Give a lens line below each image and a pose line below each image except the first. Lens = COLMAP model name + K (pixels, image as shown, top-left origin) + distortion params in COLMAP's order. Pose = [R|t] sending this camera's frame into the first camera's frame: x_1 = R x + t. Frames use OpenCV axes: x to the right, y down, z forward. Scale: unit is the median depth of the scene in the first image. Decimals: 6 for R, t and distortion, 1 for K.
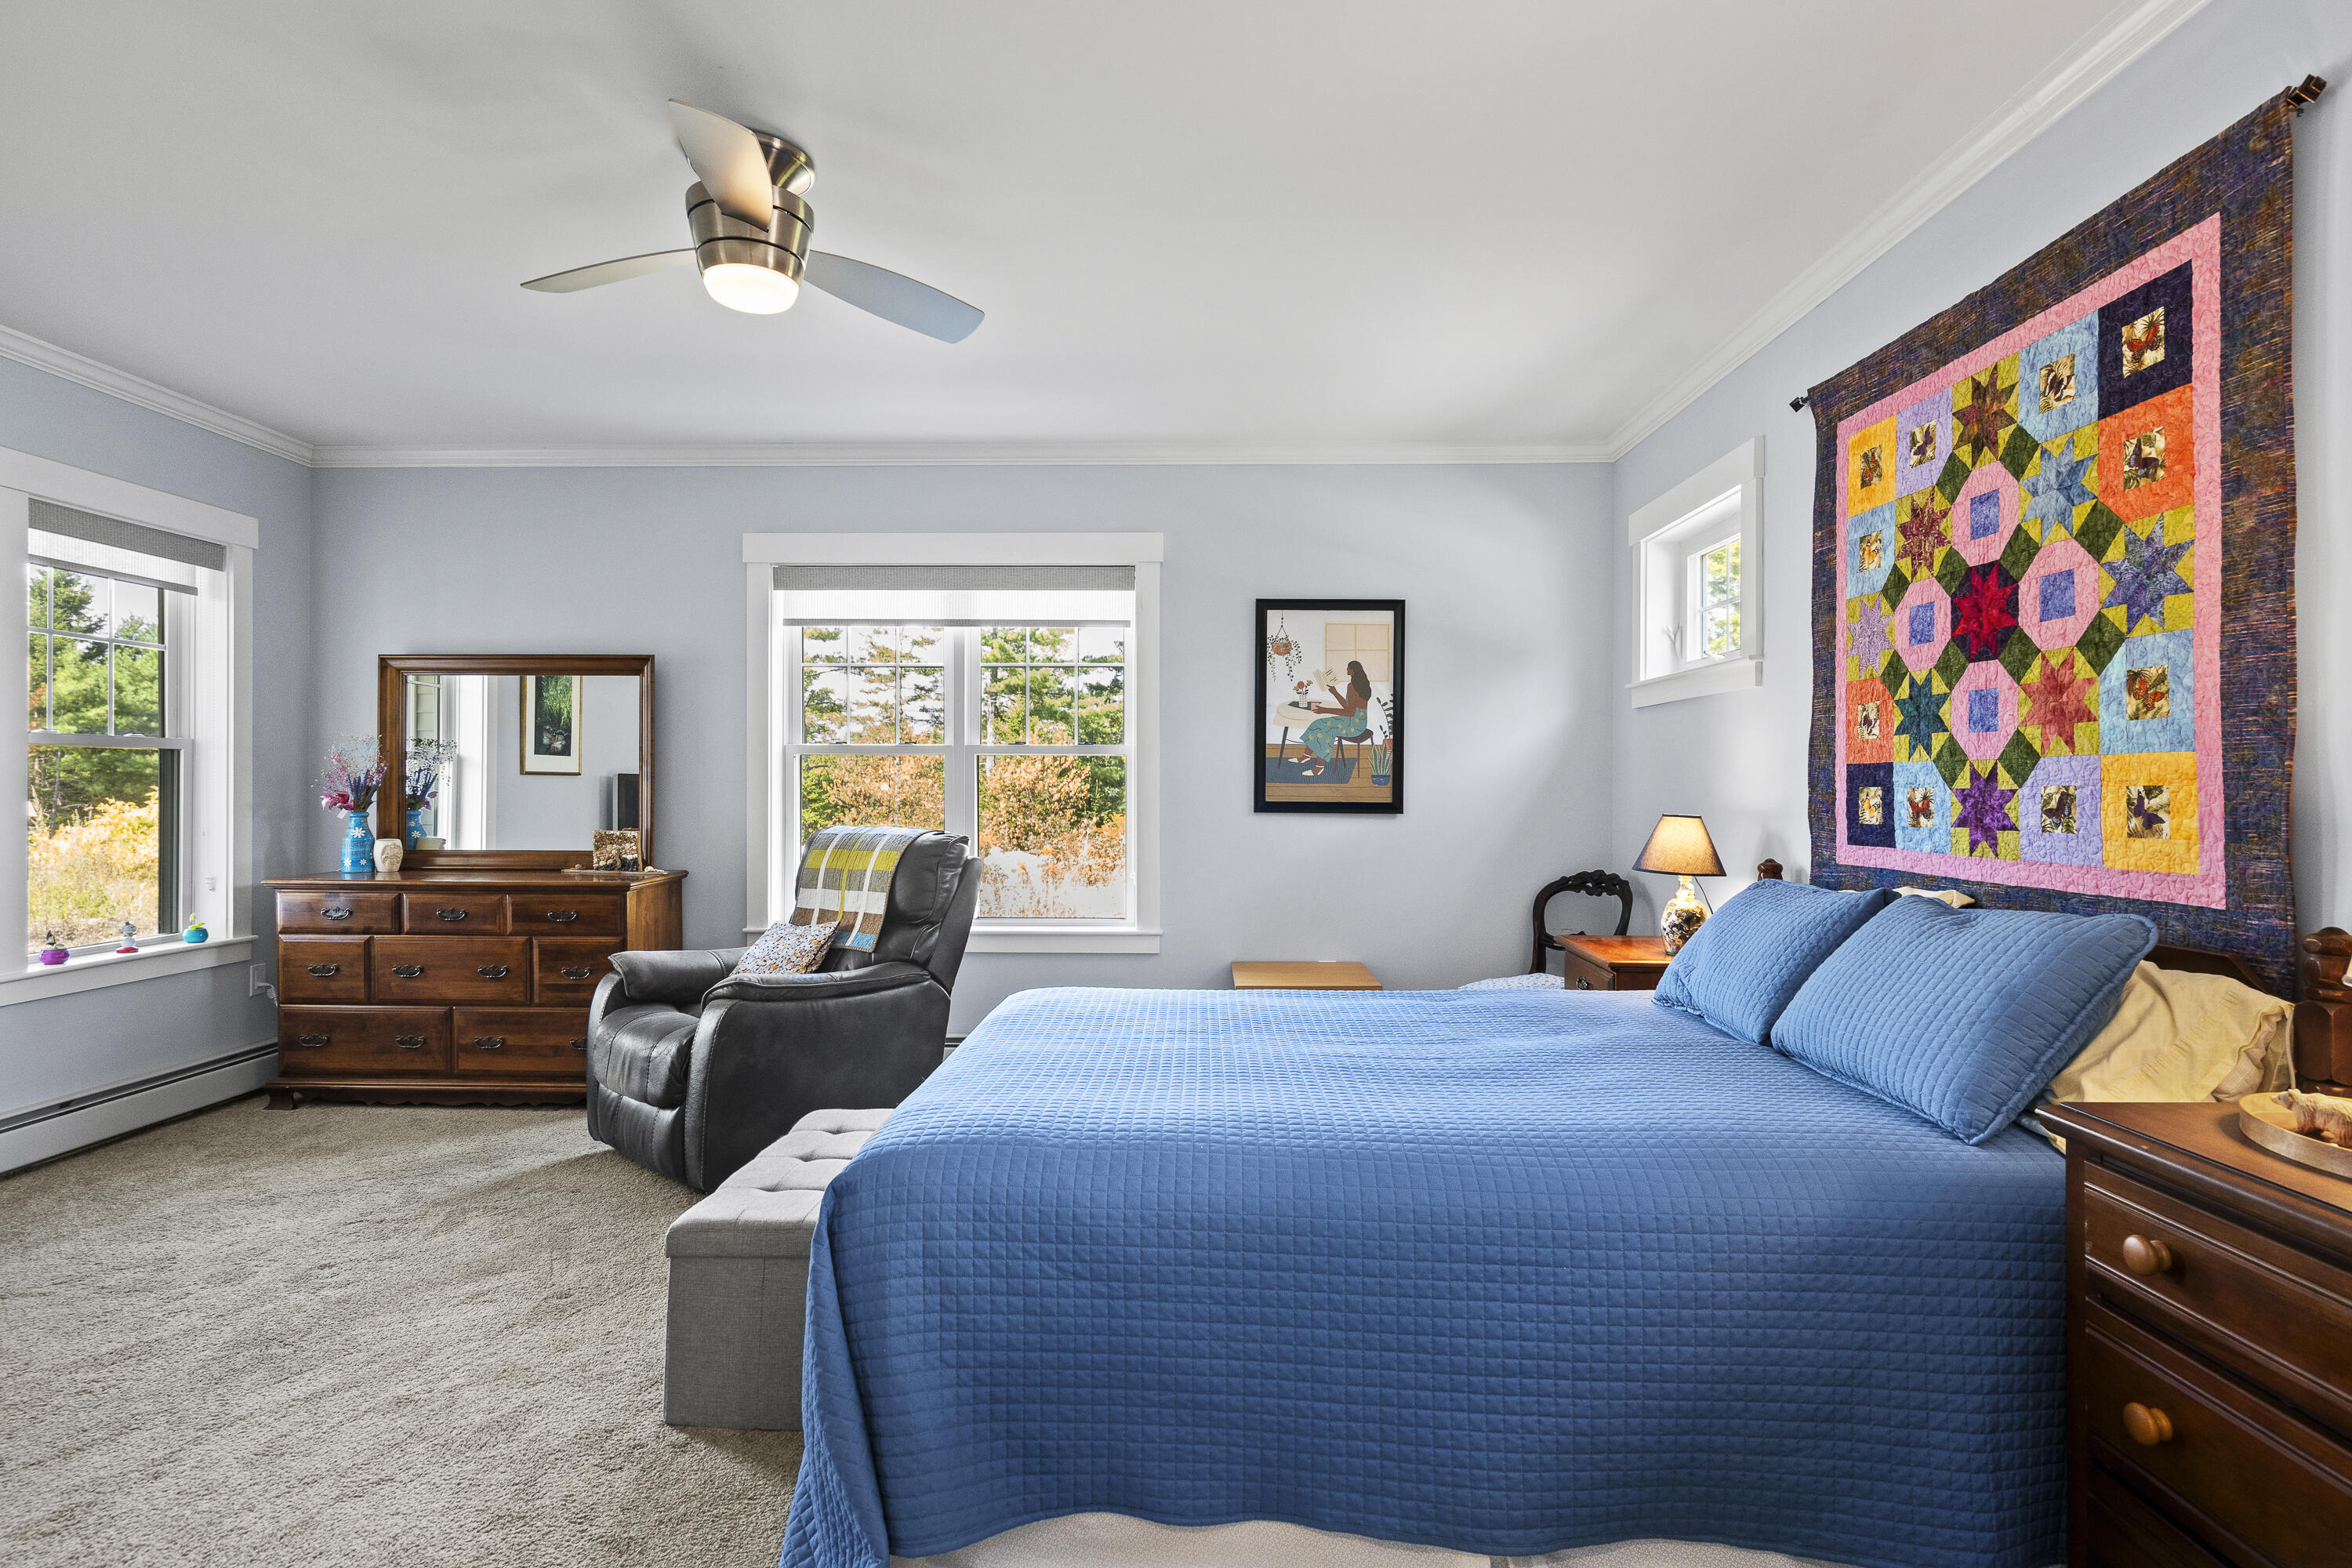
lens RADIAL K [[1153.4, 0, 1159.4], [0, 1153.4, 782.0], [0, 0, 1]] dist [0.005582, -0.002223]
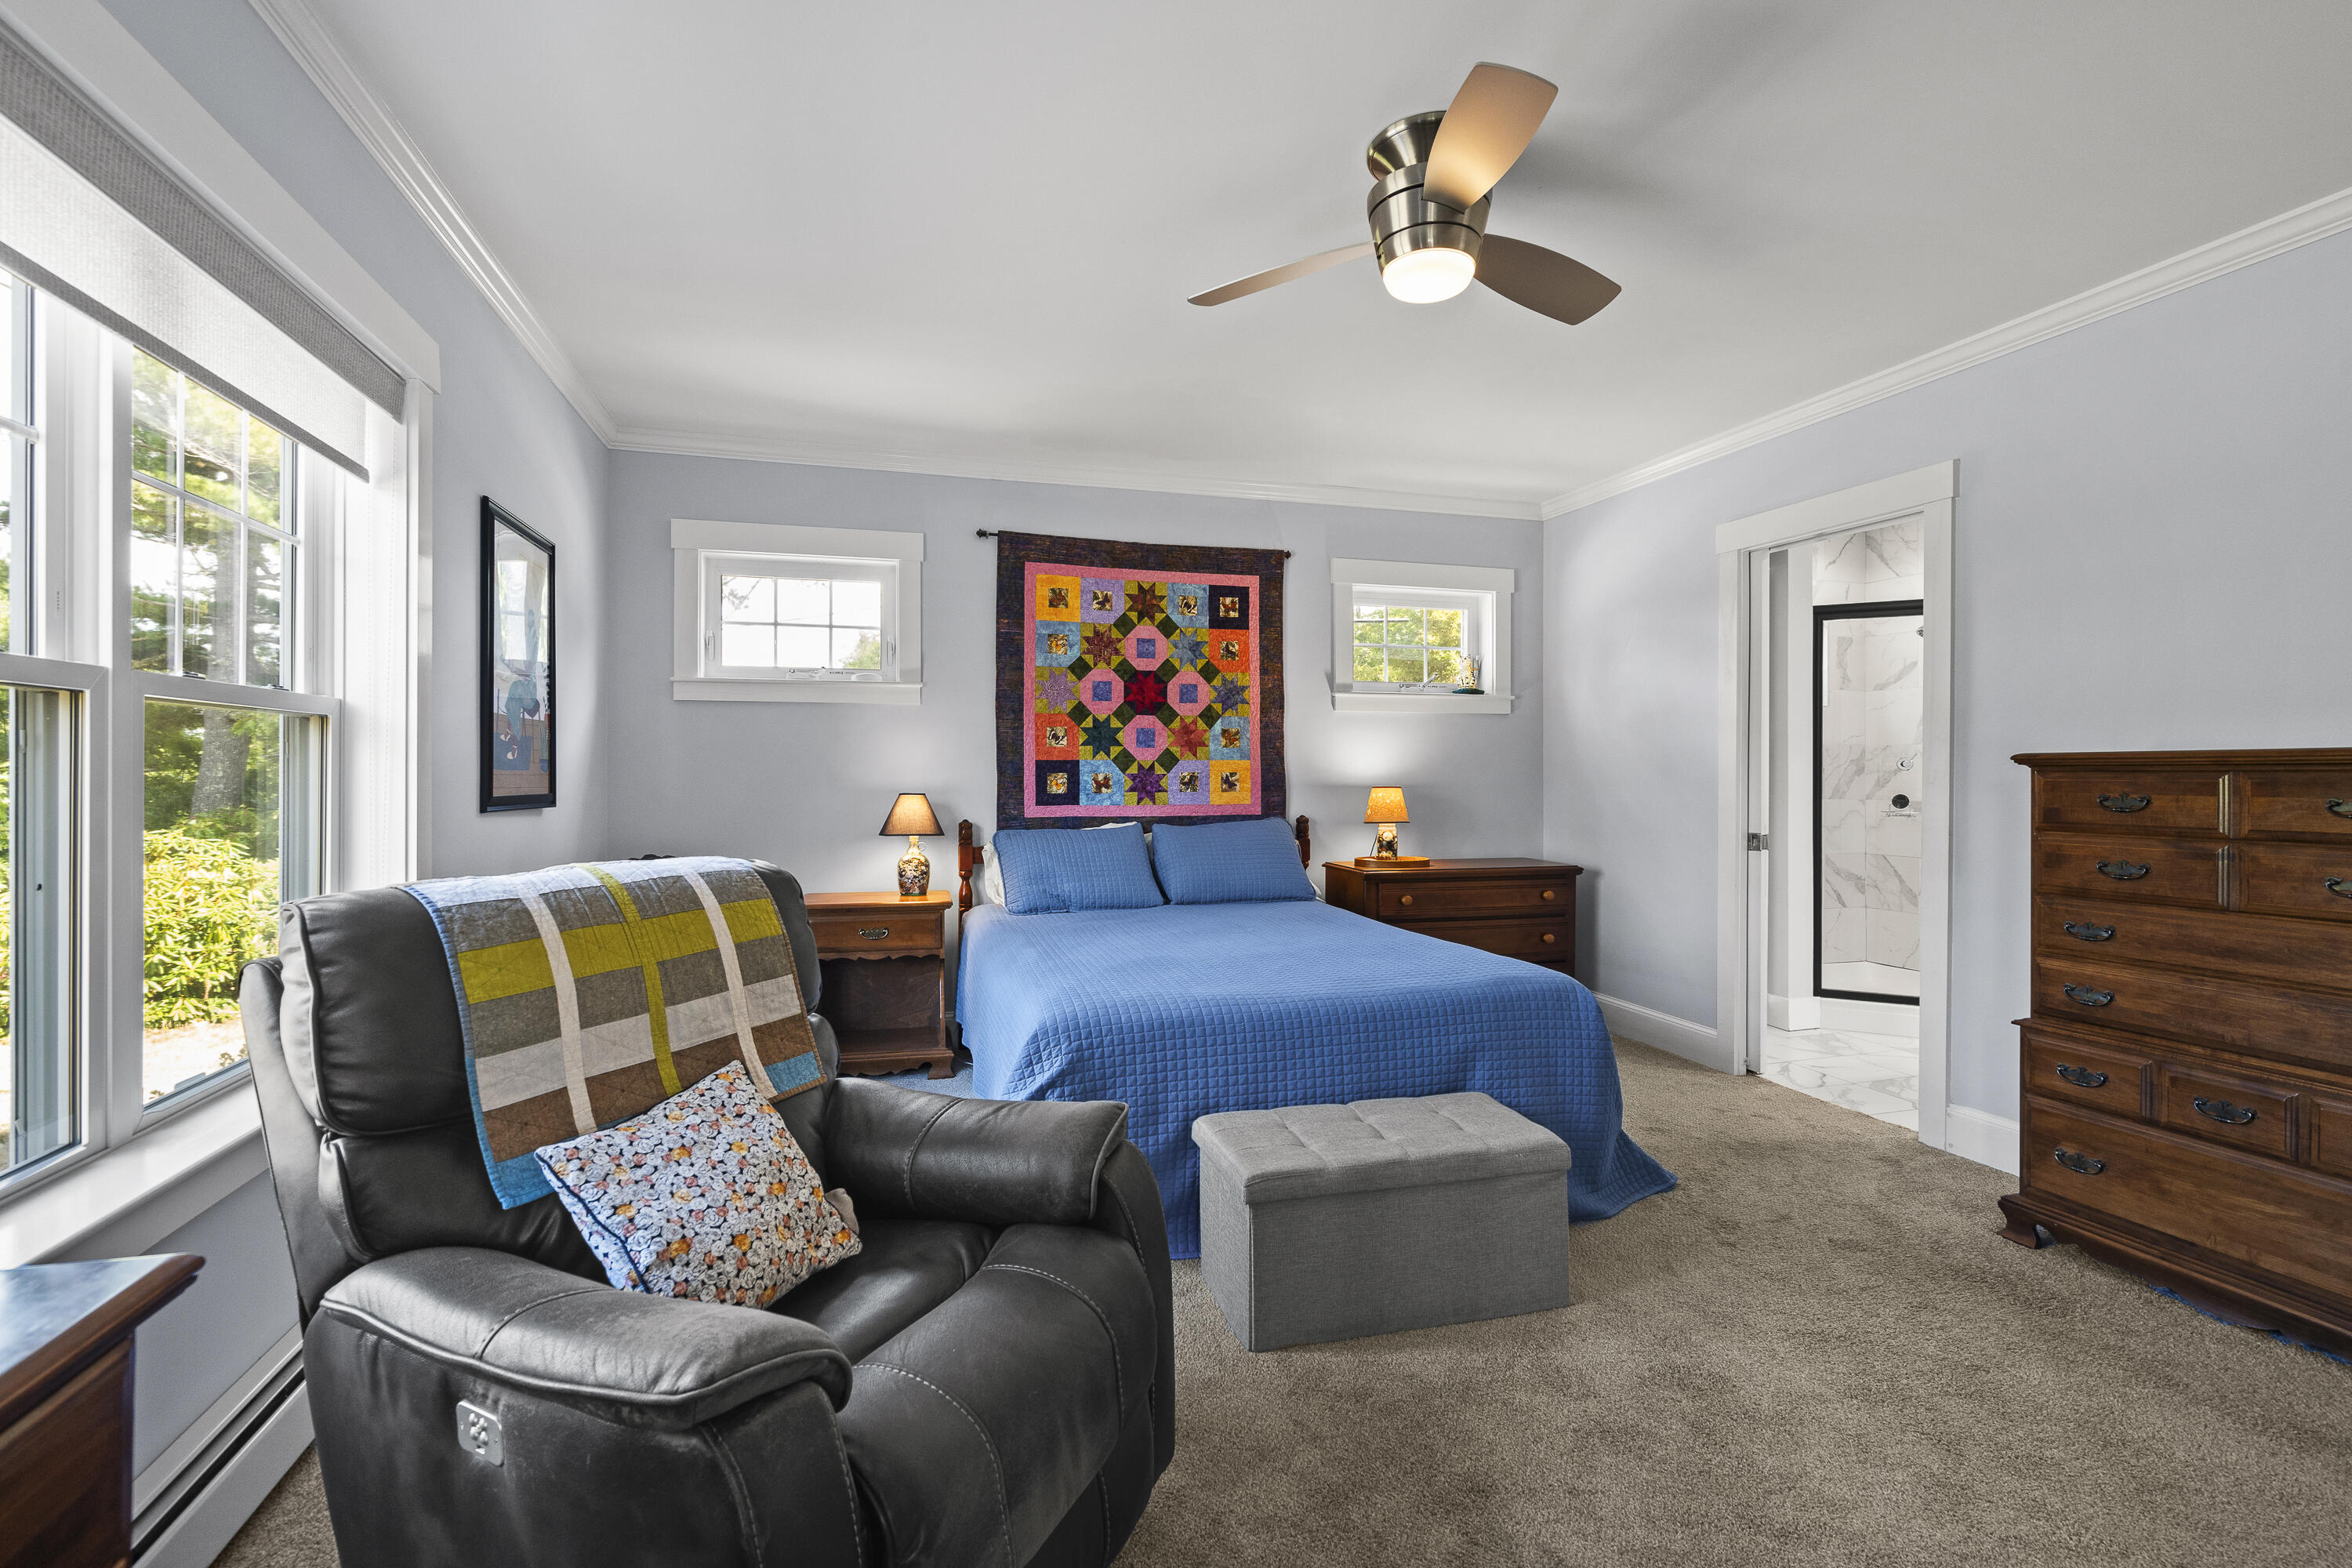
lens RADIAL K [[1062.0, 0, 1182.0], [0, 1062.0, 779.2], [0, 0, 1]] dist [-0.010652, 0.003870]
pose [[-0.310976, -0.008852, 0.950376, -1.109750], [-0.003970, 0.999960, 0.008015, -0.000062], [-0.950409, -0.001280, -0.310999, 1.422065]]
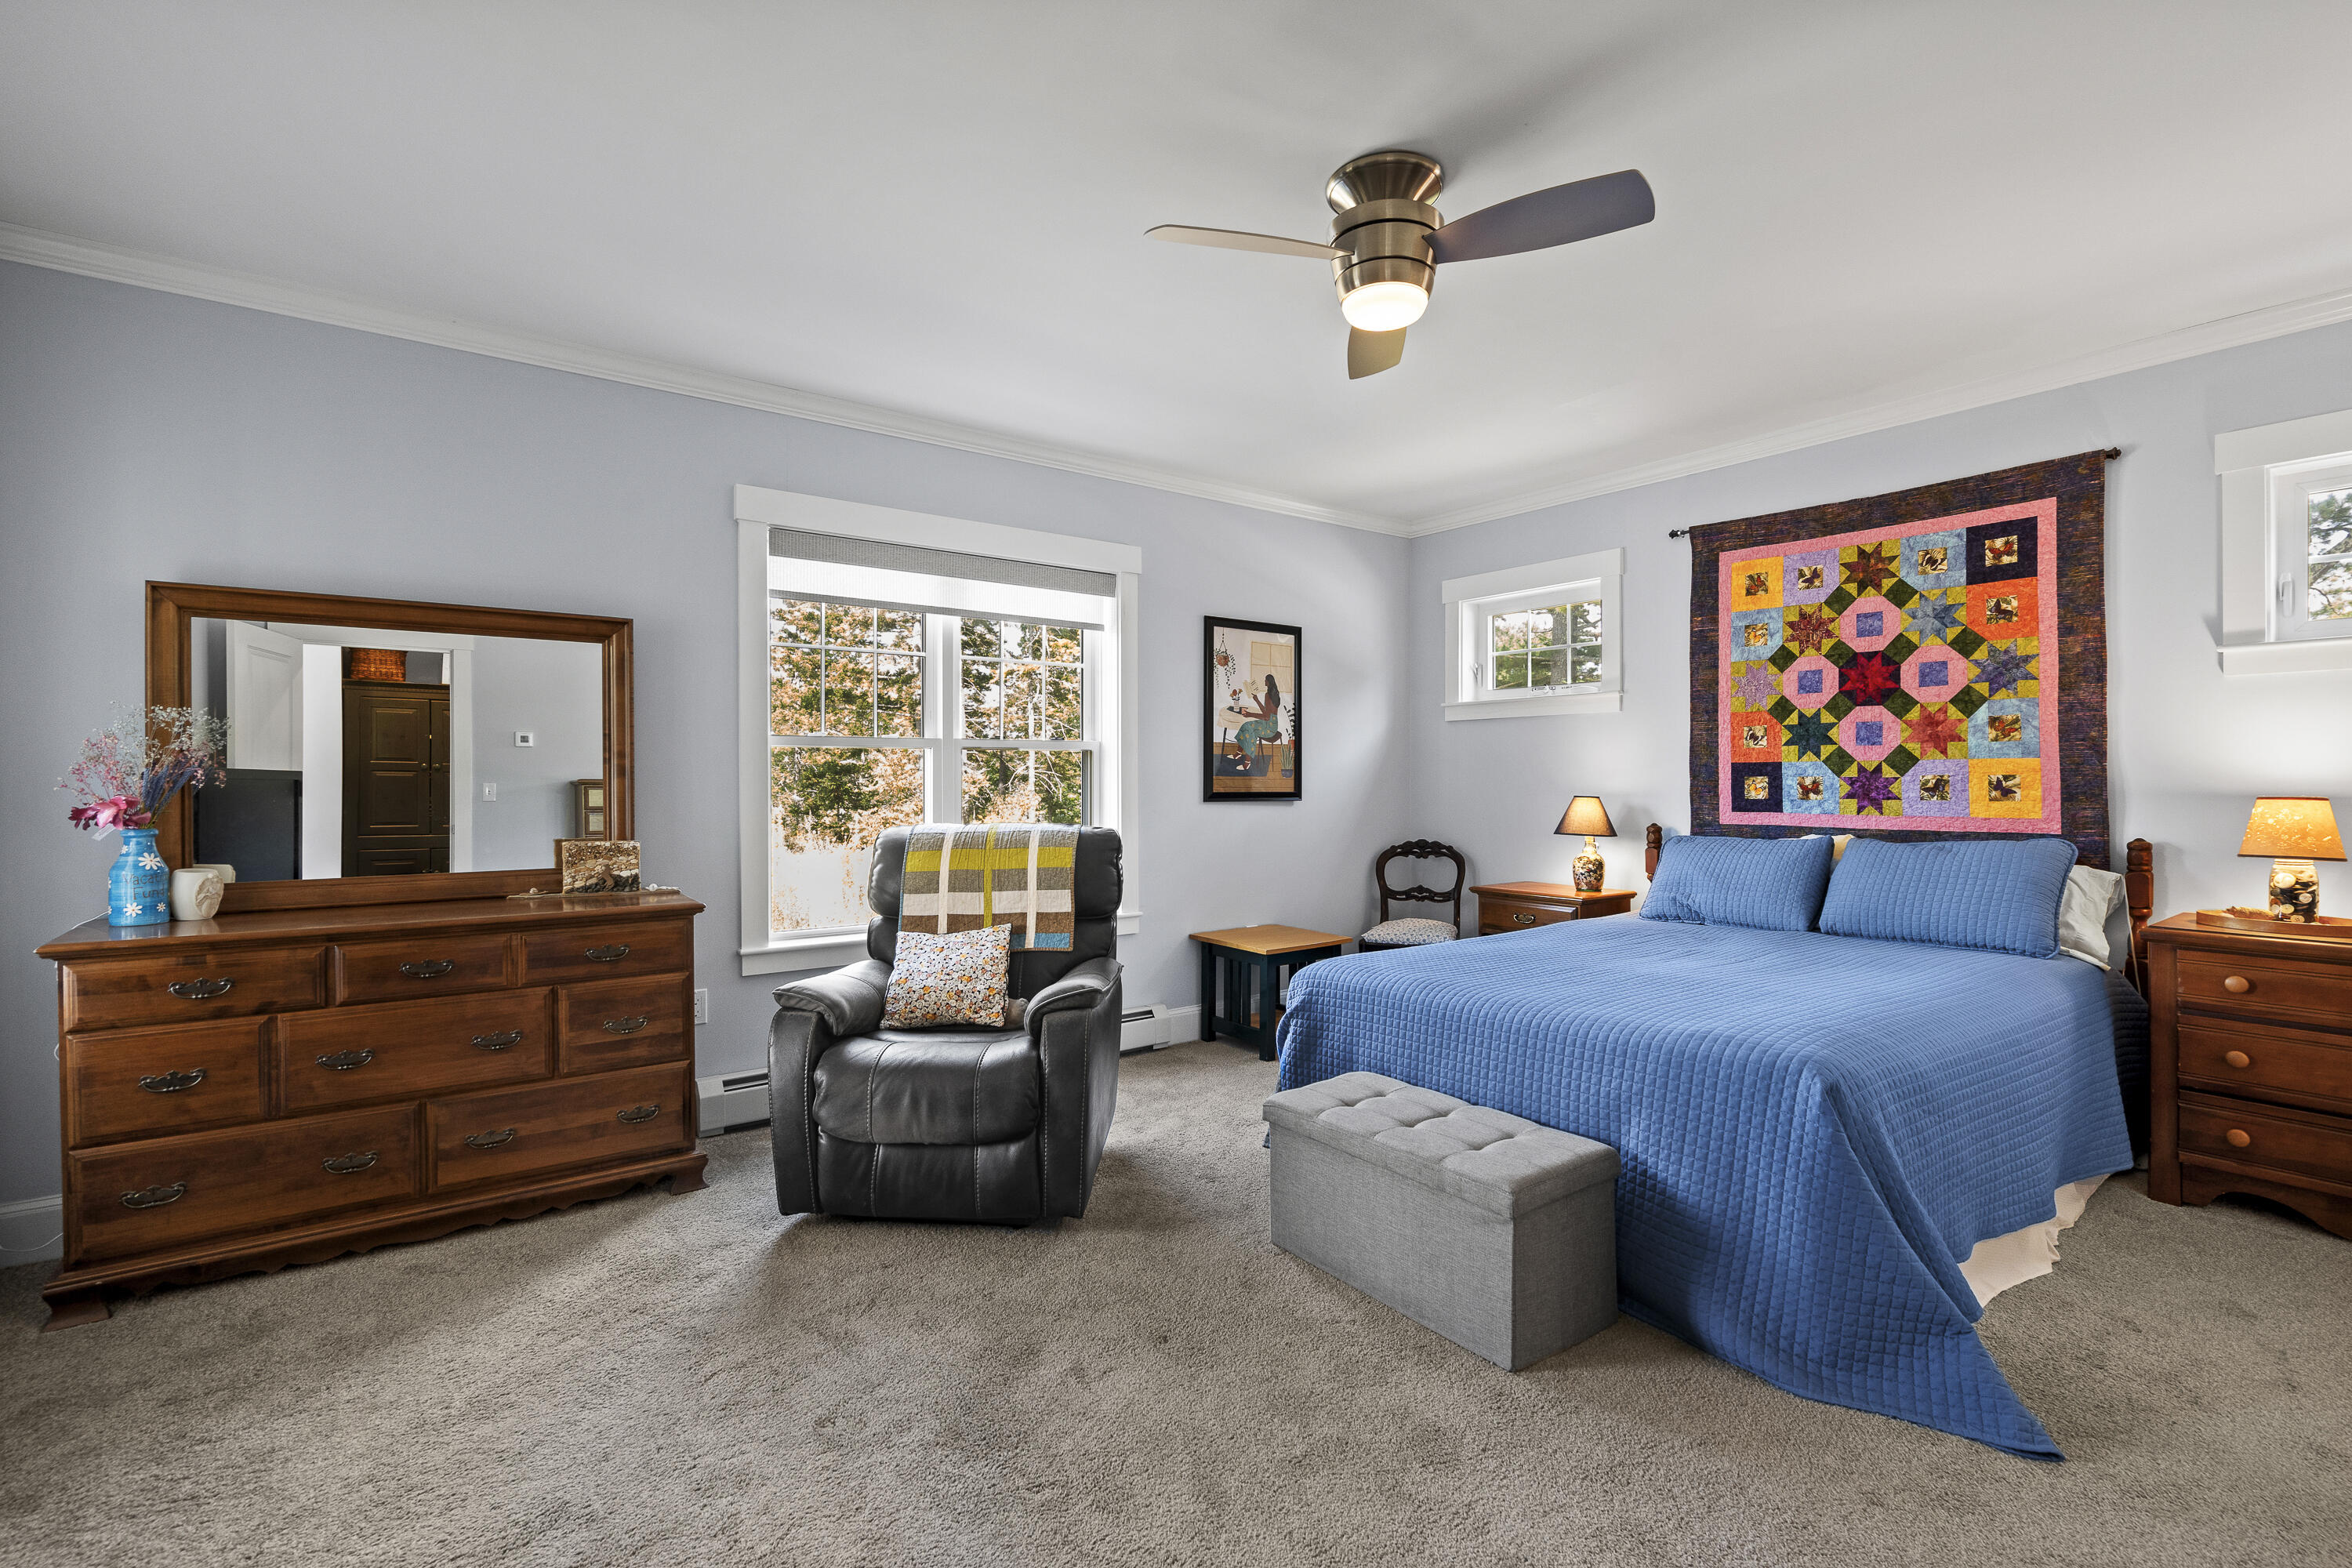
lens RADIAL K [[1062.0, 0, 1153.5], [0, 1062.0, 782.3], [0, 0, 1]] dist [-0.010652, 0.003870]
pose [[0.787191, -0.008400, 0.616652, -1.071703], [0.004270, 0.999957, 0.008171, -0.003818], [-0.616695, -0.003800, 0.787193, 0.358027]]
